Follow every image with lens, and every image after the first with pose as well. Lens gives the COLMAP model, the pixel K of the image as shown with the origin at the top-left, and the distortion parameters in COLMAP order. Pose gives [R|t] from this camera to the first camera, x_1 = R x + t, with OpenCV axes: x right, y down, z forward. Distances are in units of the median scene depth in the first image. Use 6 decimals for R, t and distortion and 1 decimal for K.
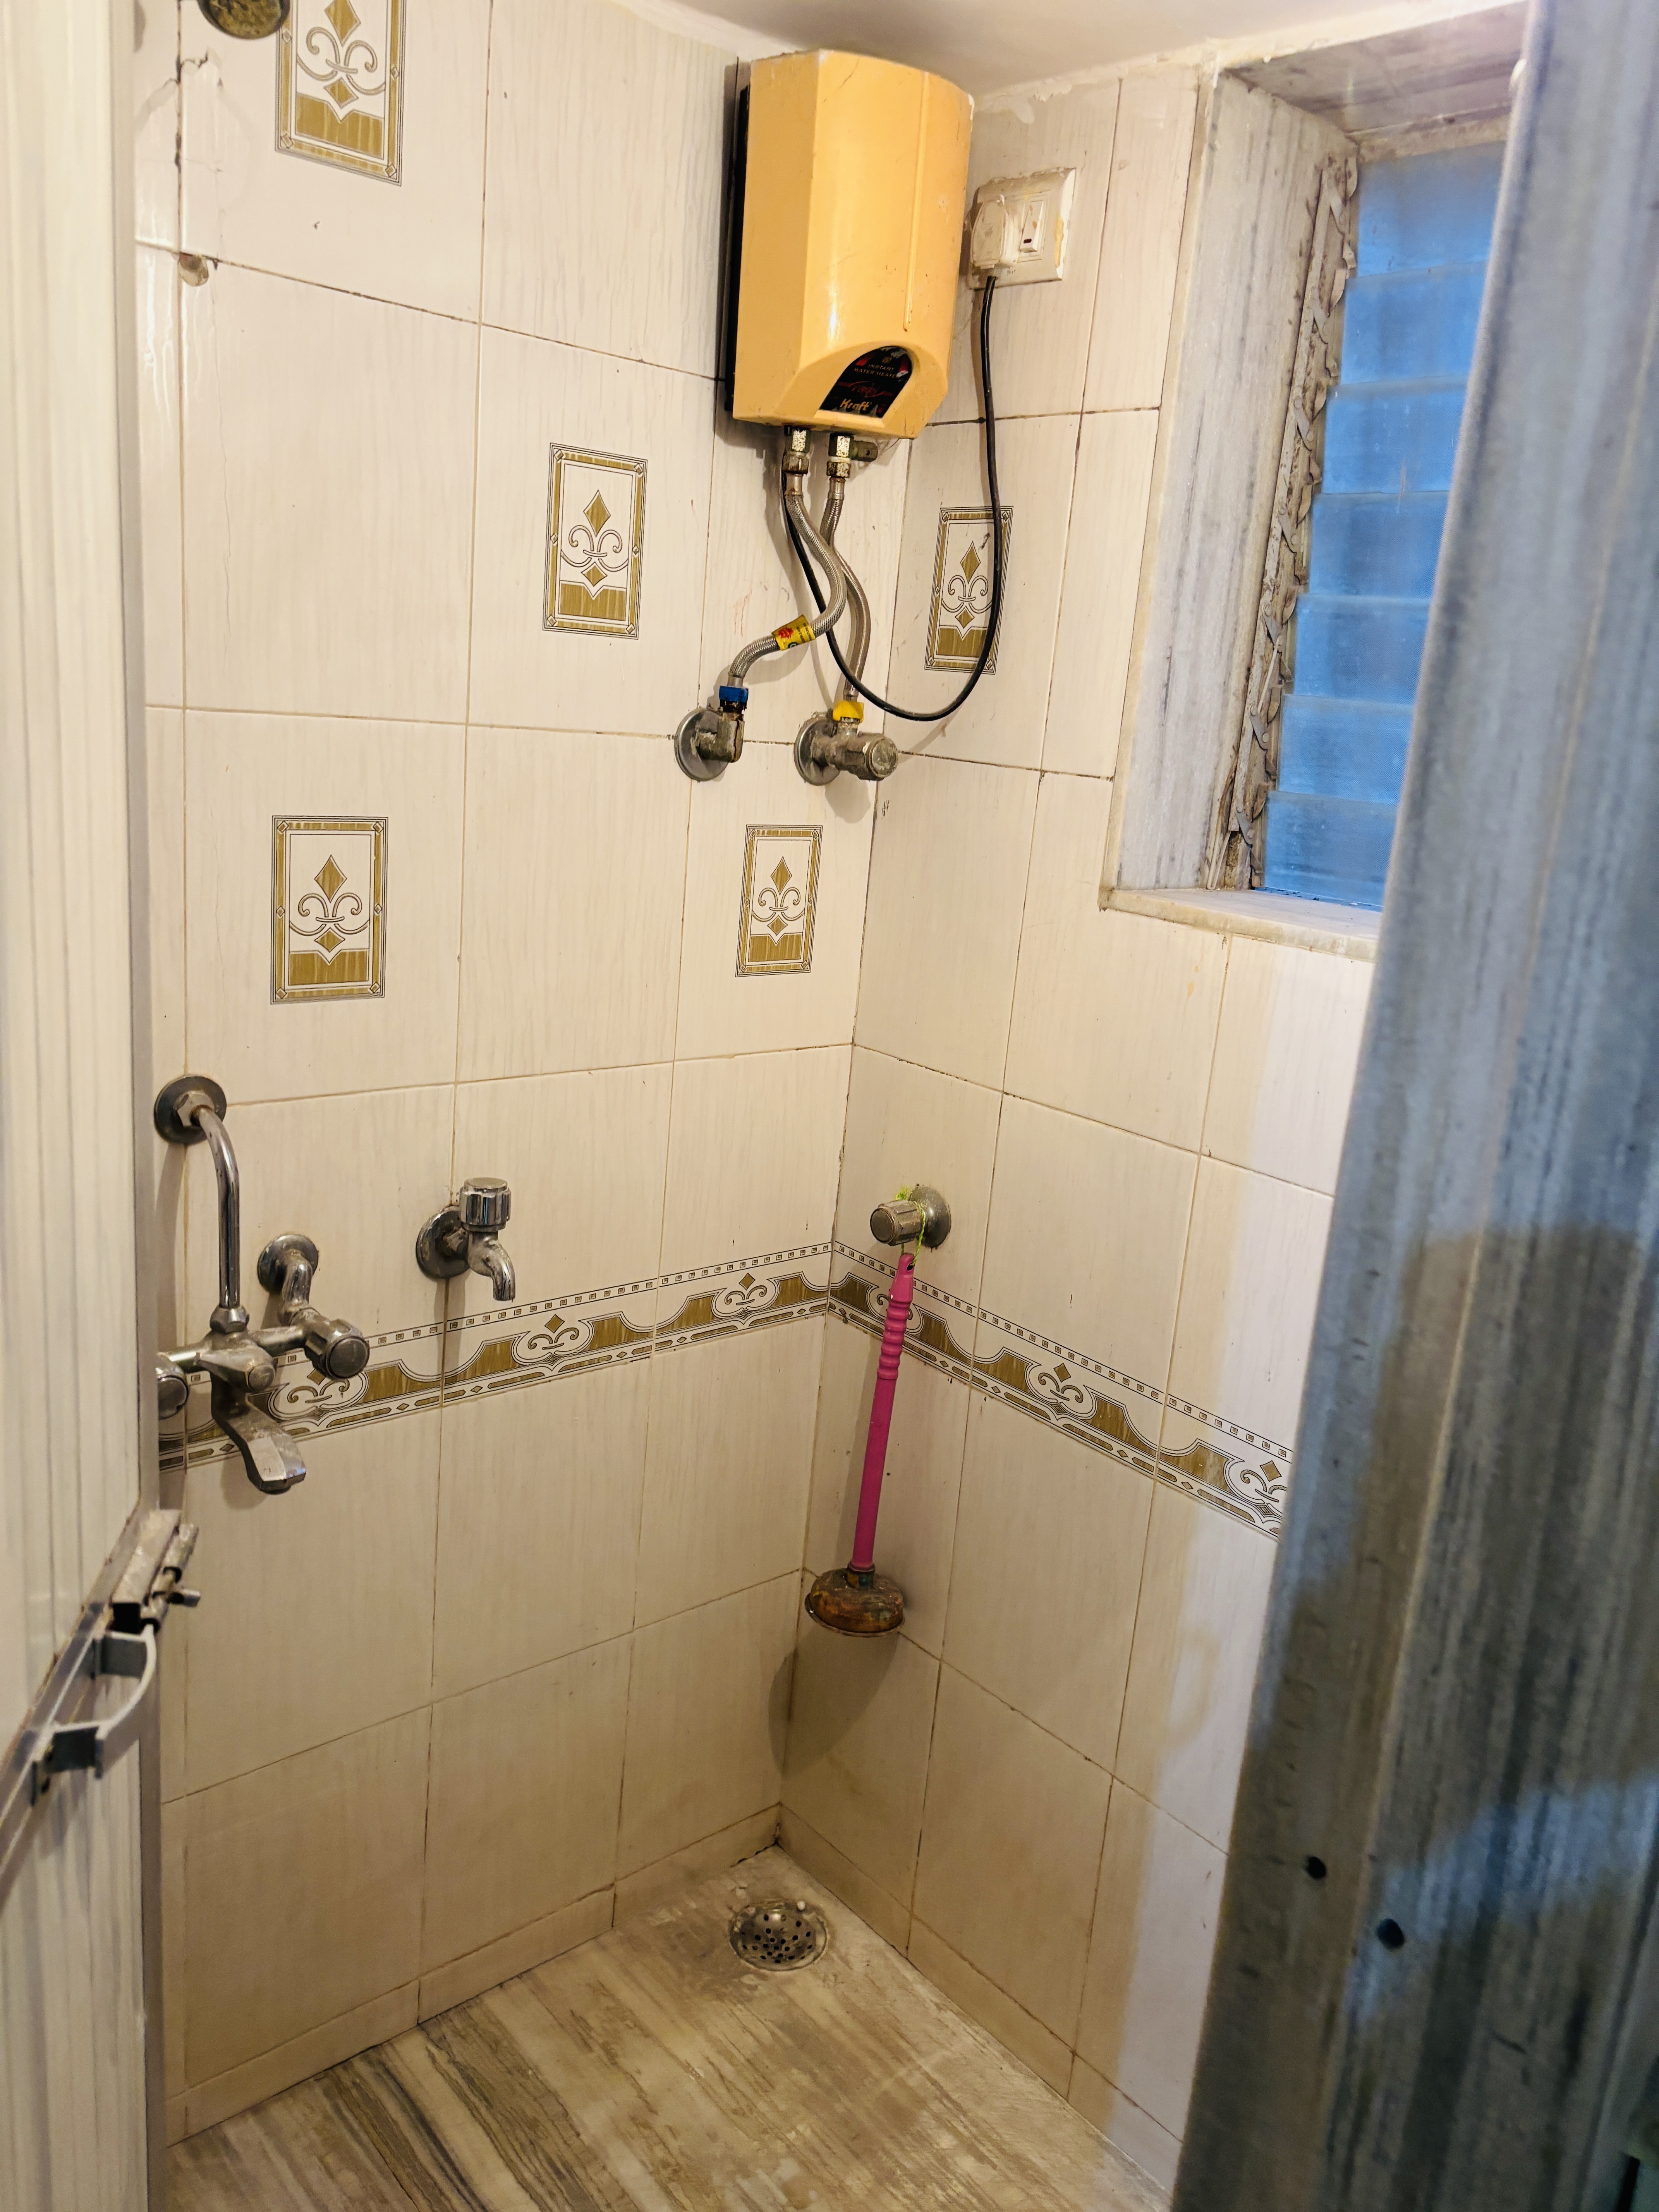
lens RADIAL K [[1666.2, 0, 830.3], [0, 1666.2, 1109.2], [0, 0, 1]] dist [0.034827, -0.049071]
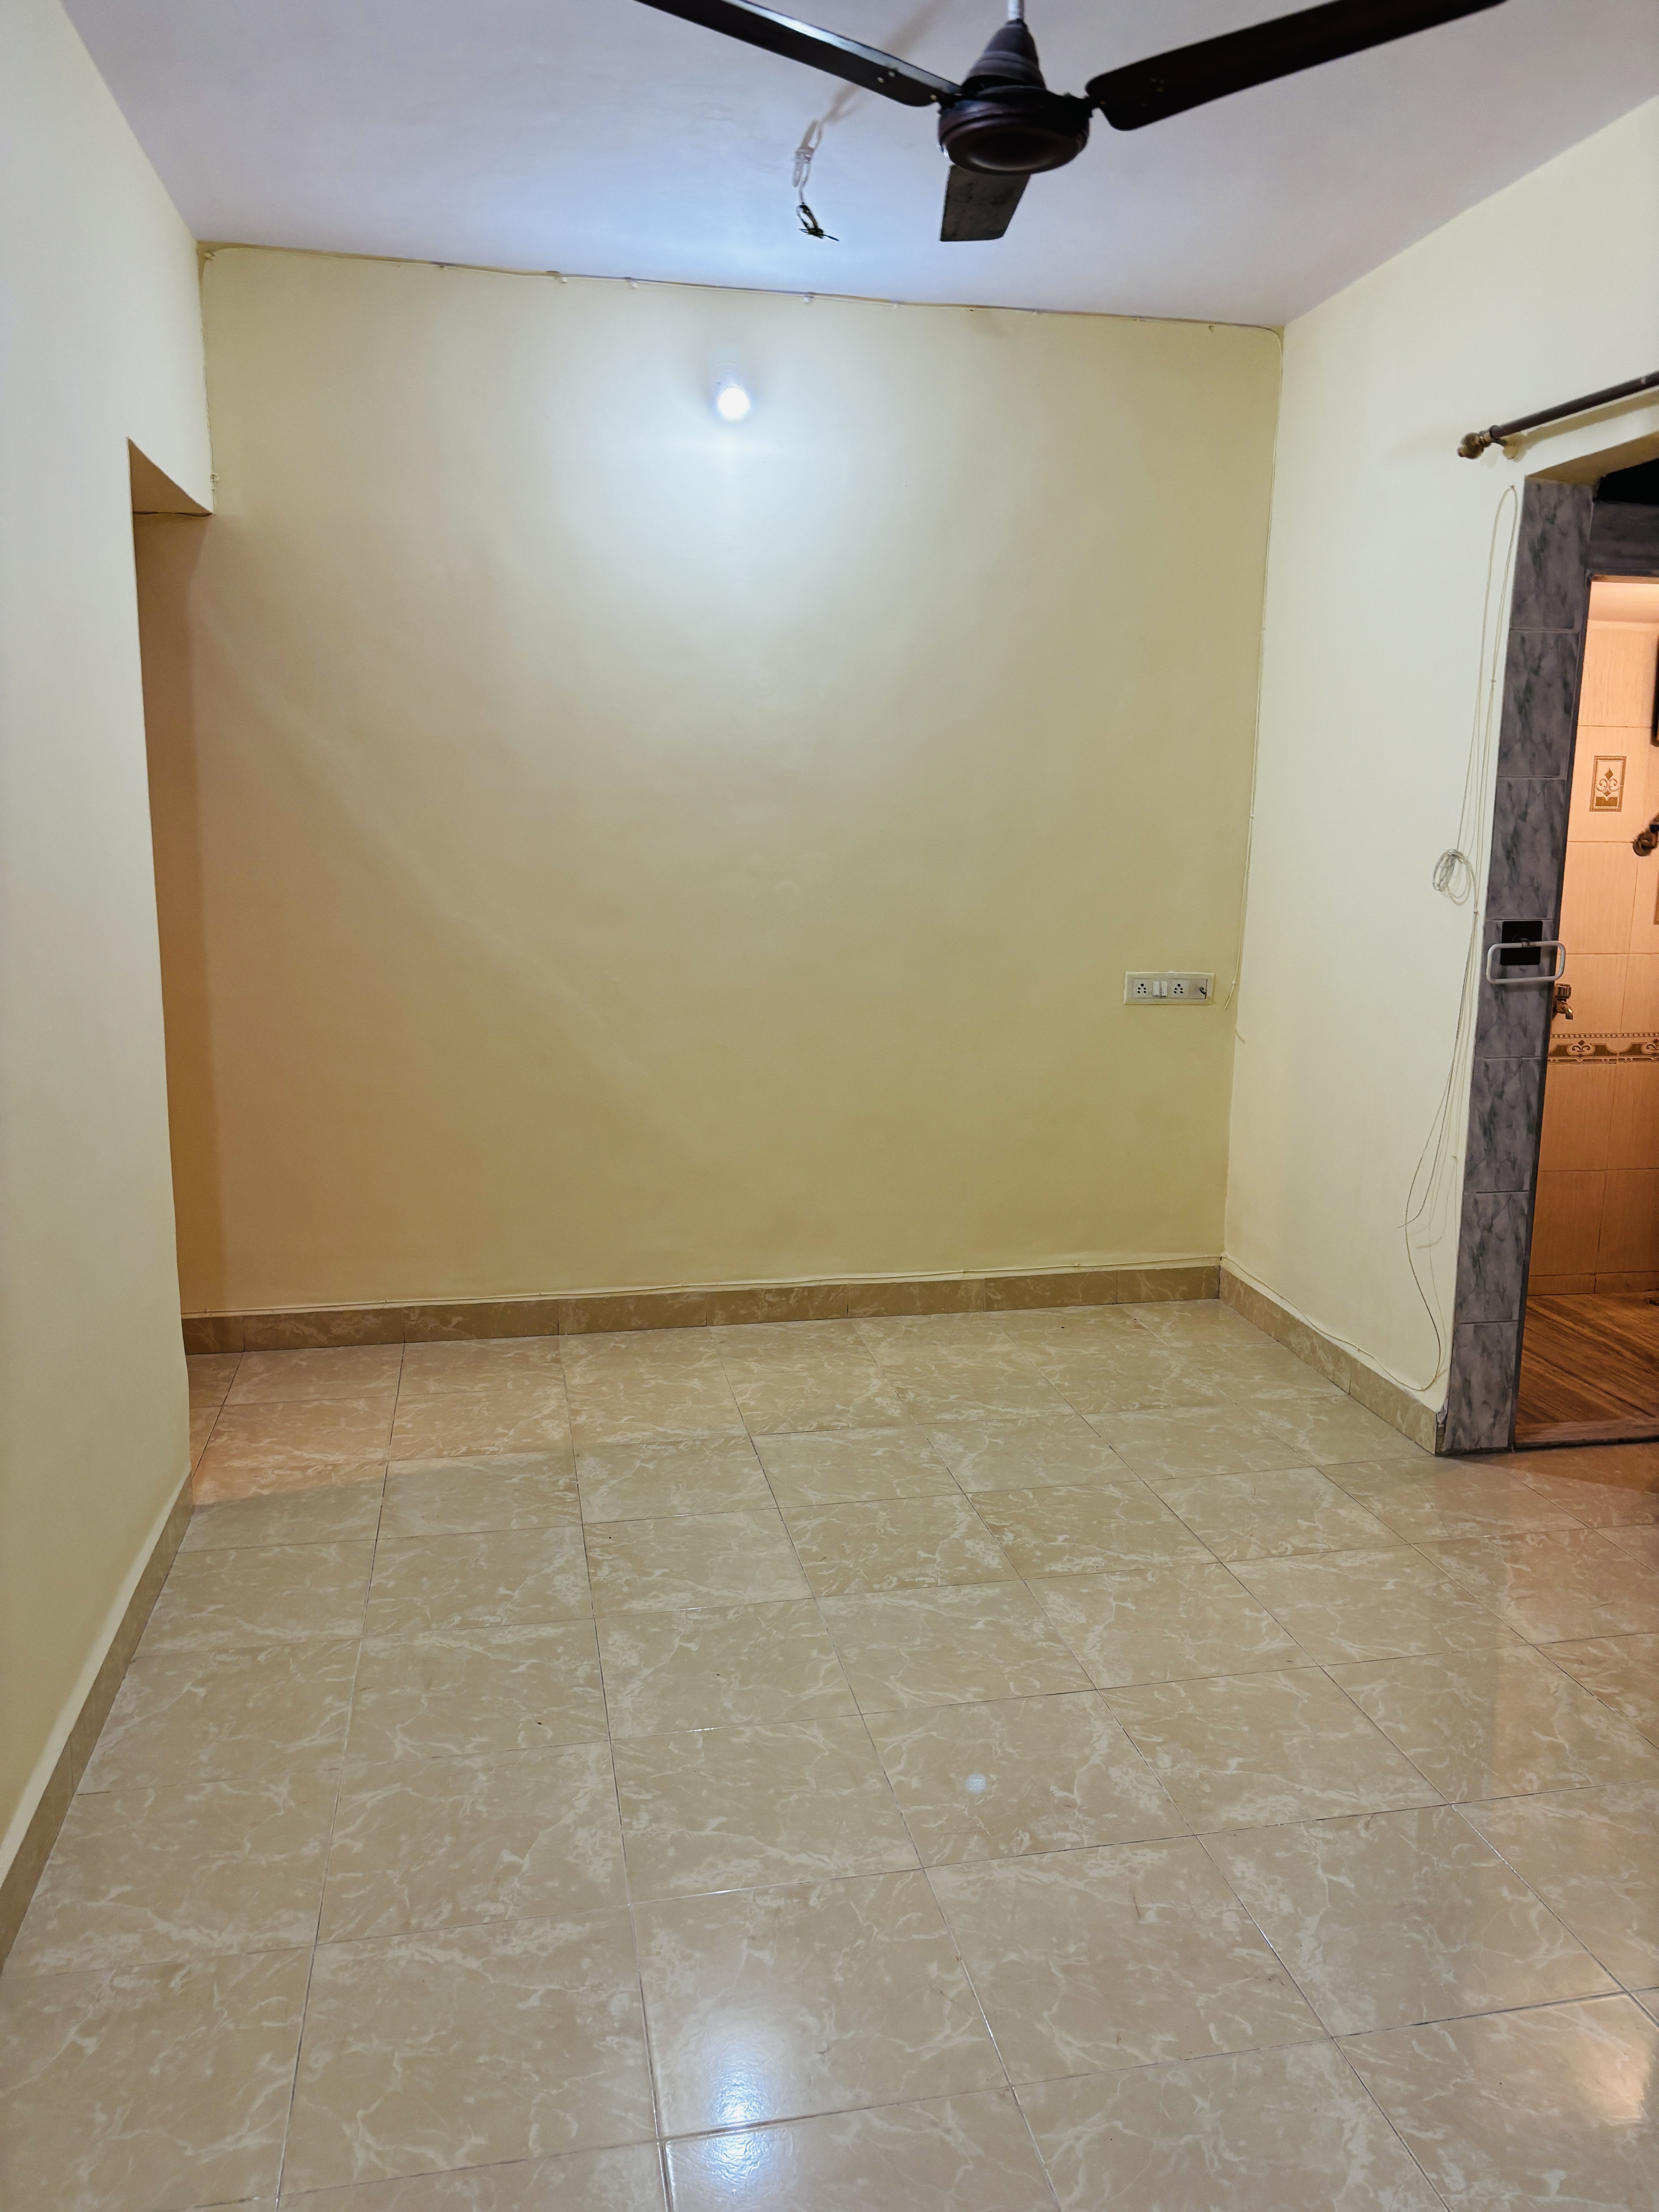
lens RADIAL K [[1666.2, 0, 832.9], [0, 1666.2, 1095.6], [0, 0, 1]] dist [0.034827, -0.049071]
pose [[0.874830, 0.013192, -0.484251, 0.112195], [-0.056867, 0.995514, -0.075614, 0.534557], [0.481081, 0.093687, 0.871656, -2.248926]]
